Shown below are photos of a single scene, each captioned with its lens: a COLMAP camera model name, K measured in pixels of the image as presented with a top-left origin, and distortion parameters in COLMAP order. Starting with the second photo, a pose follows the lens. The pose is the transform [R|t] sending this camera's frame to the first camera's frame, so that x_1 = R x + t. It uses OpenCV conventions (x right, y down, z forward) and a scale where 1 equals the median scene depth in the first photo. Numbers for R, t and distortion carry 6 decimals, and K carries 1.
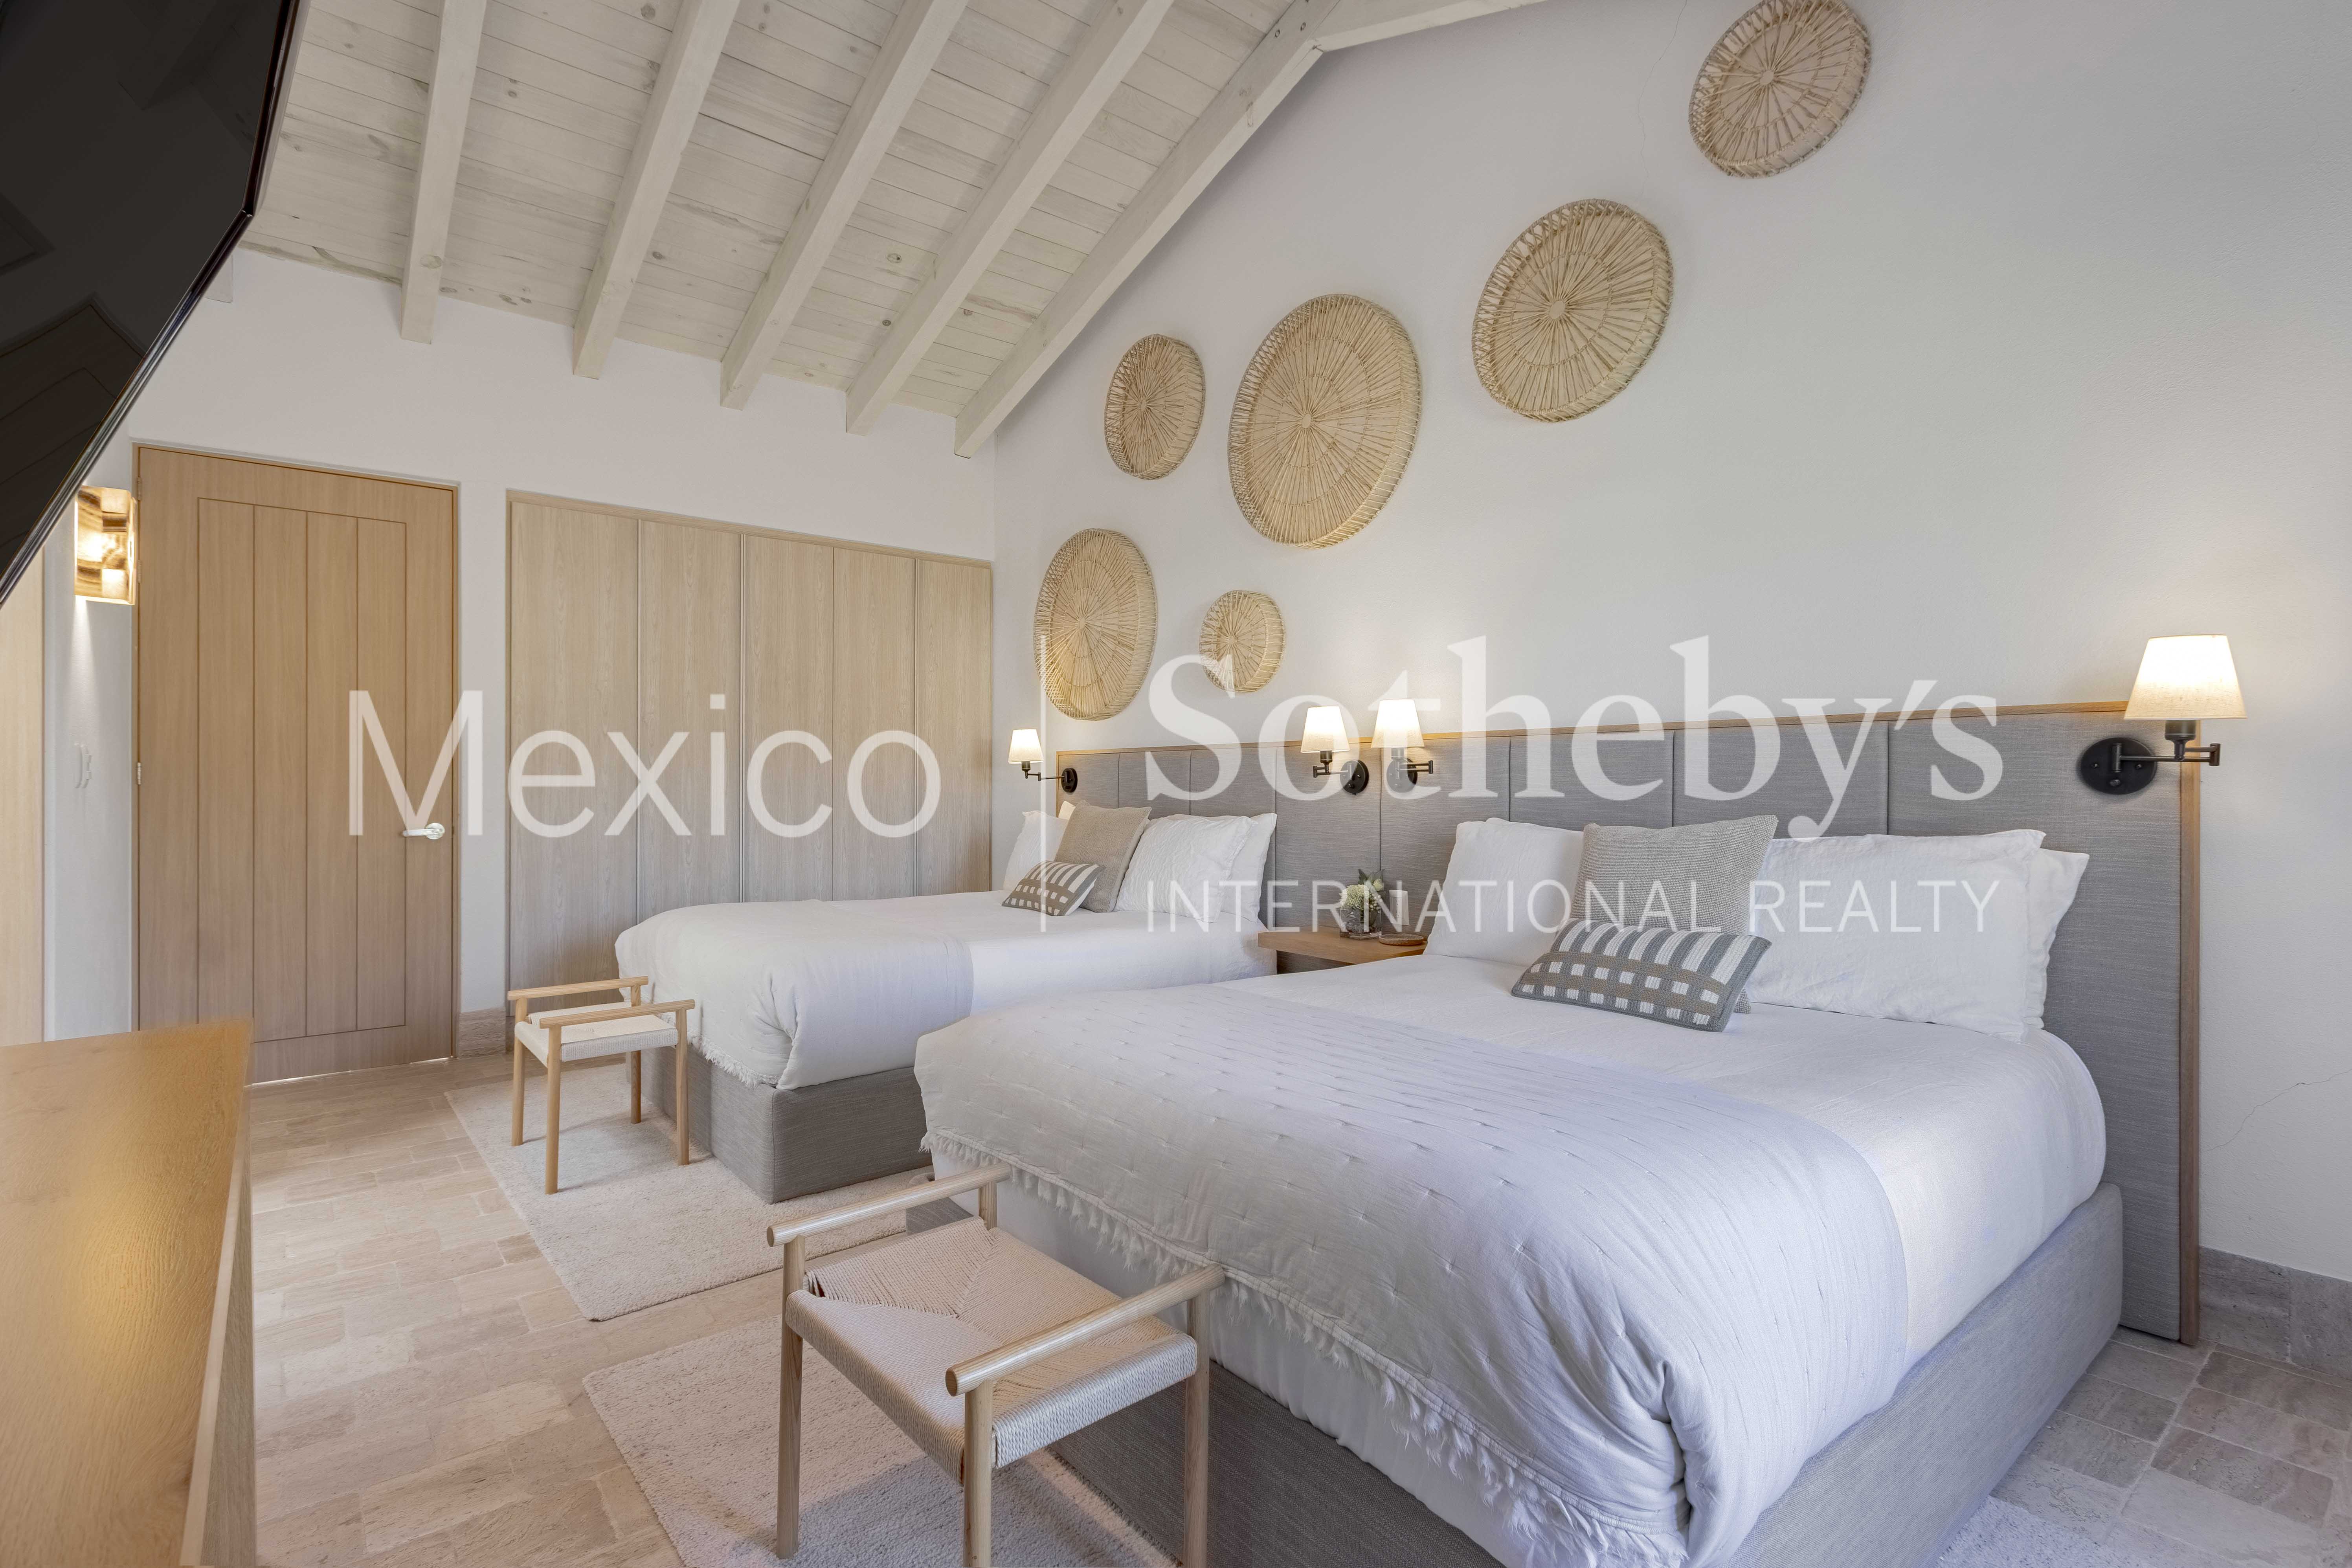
lens RADIAL K [[1086.1, 0, 1161.9], [0, 1086.1, 787.6], [0, 0, 1]] dist [0.000690, 0.001311]
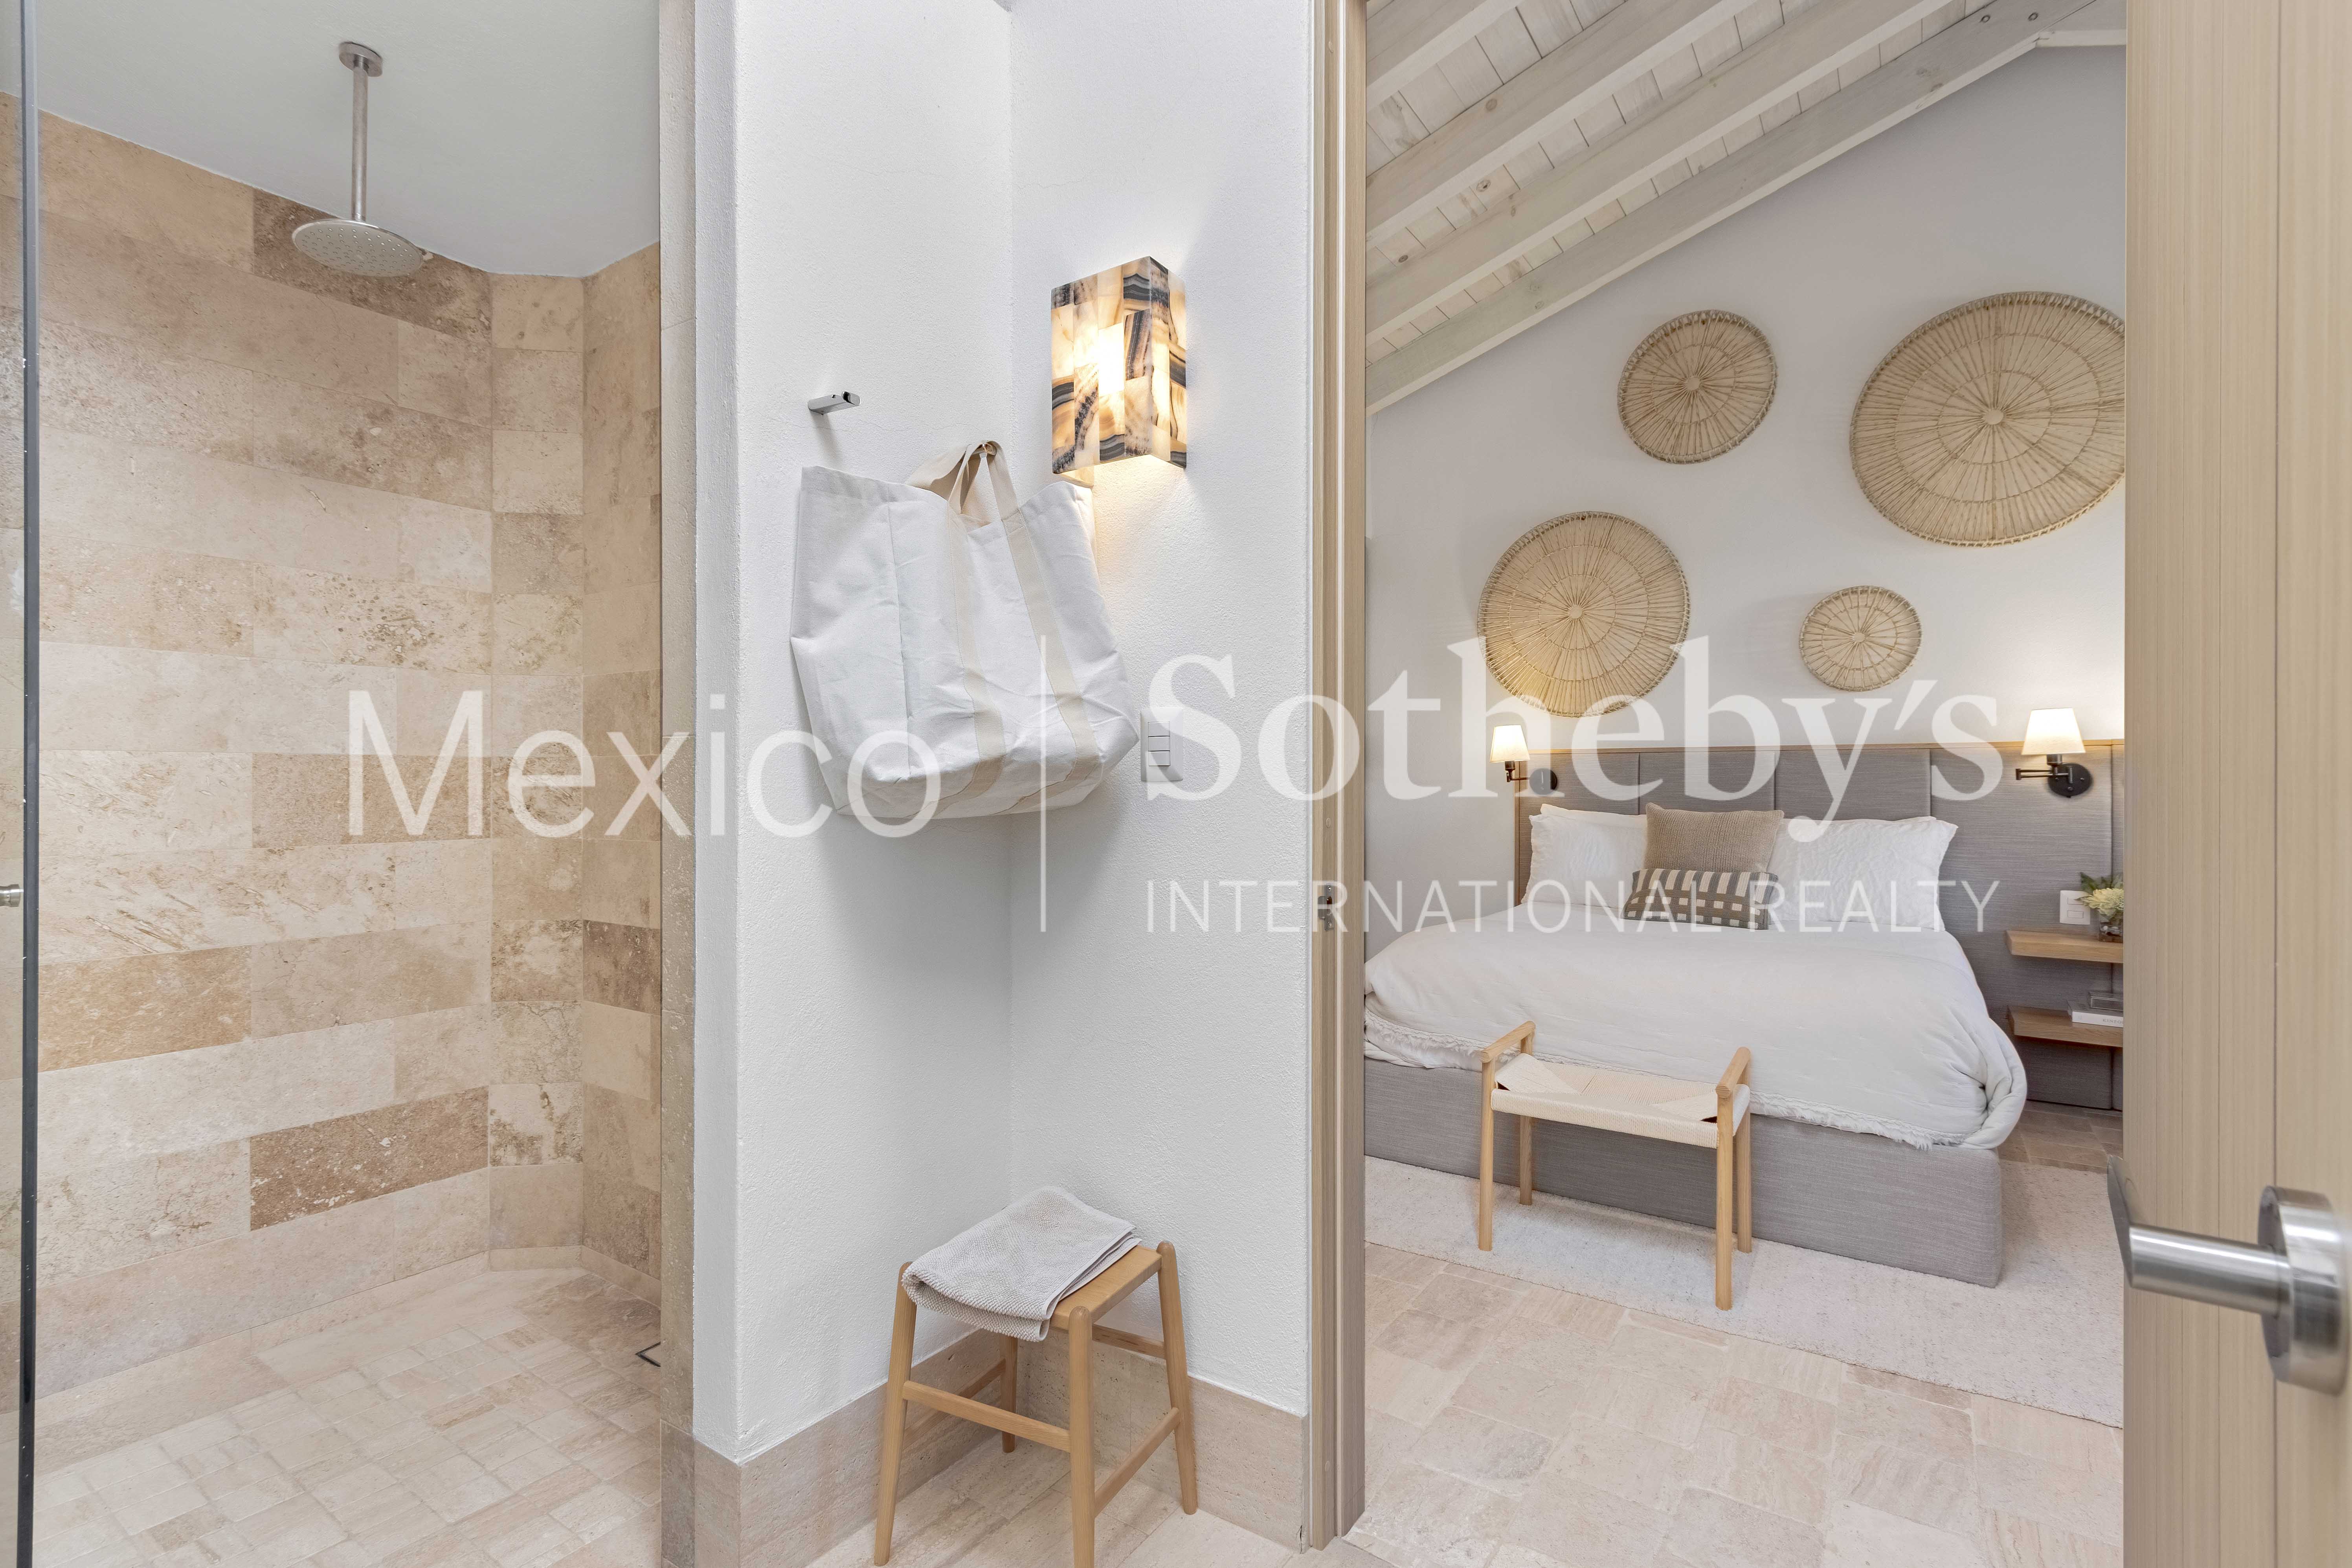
lens RADIAL K [[1086.1, 0, 1176.1], [0, 1086.1, 791.6], [0, 0, 1]] dist [0.000690, 0.001311]
pose [[0.953408, 0.010604, 0.301498, -0.745449], [-0.010230, 0.999944, -0.002820, 0.009190], [-0.301511, -0.000395, 0.953463, 0.244416]]
